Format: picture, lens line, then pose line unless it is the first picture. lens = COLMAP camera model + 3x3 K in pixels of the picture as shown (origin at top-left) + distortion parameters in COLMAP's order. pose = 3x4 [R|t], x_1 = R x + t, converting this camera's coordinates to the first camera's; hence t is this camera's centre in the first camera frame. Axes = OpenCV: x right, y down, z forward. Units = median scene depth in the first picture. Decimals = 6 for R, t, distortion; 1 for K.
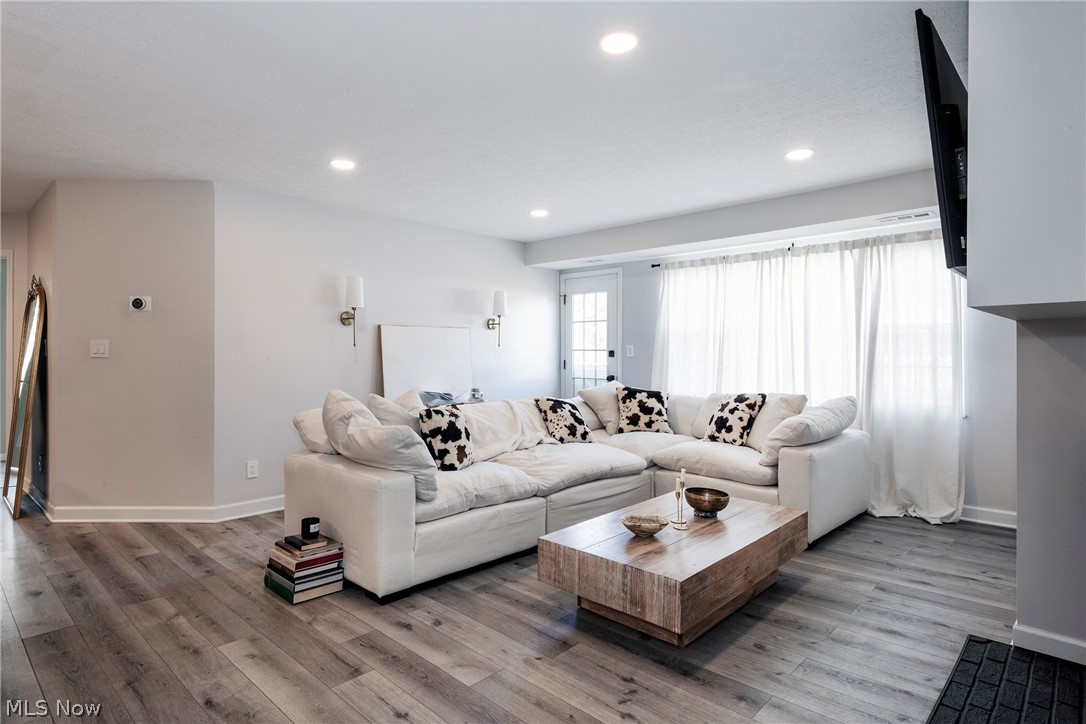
lens RADIAL K [[625.1, 0, 522.2], [0, 625.1, 339.3], [0, 0, 1]] dist [0.019621, -0.016894]
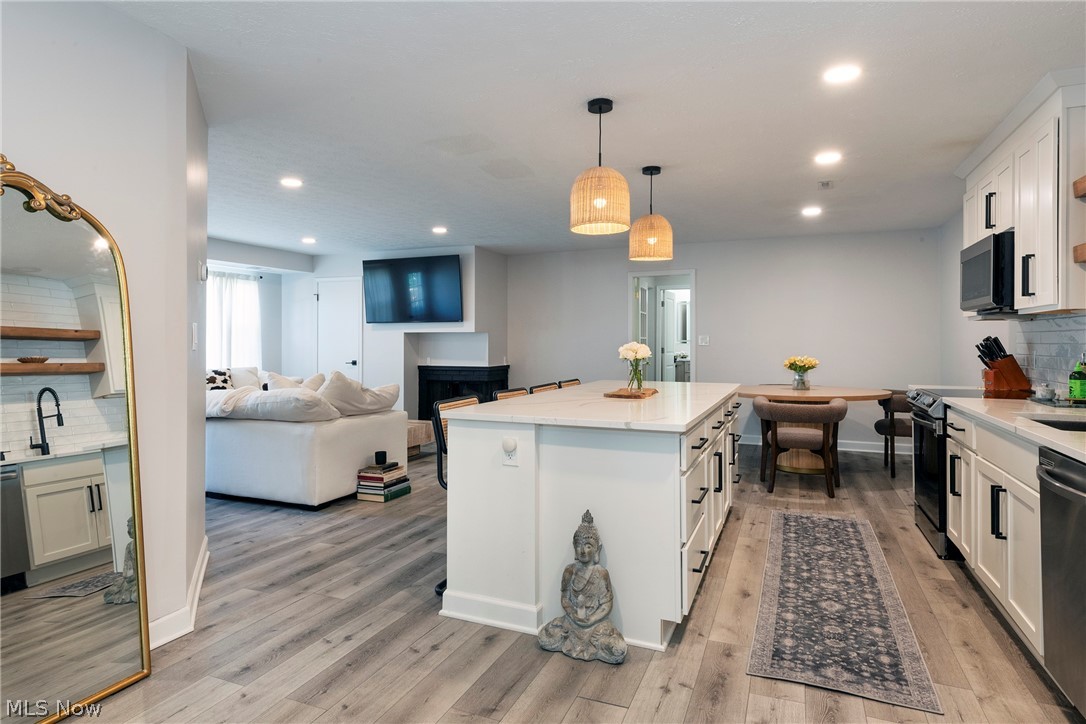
lens RADIAL K [[625.1, 0, 522.2], [0, 625.1, 339.3], [0, 0, 1]] dist [0.019621, -0.016894]
pose [[-0.316208, -0.006847, 0.948665, -1.630399], [-0.009924, 0.999943, 0.003909, -0.004714], [-0.948638, -0.008178, -0.316258, 0.992837]]
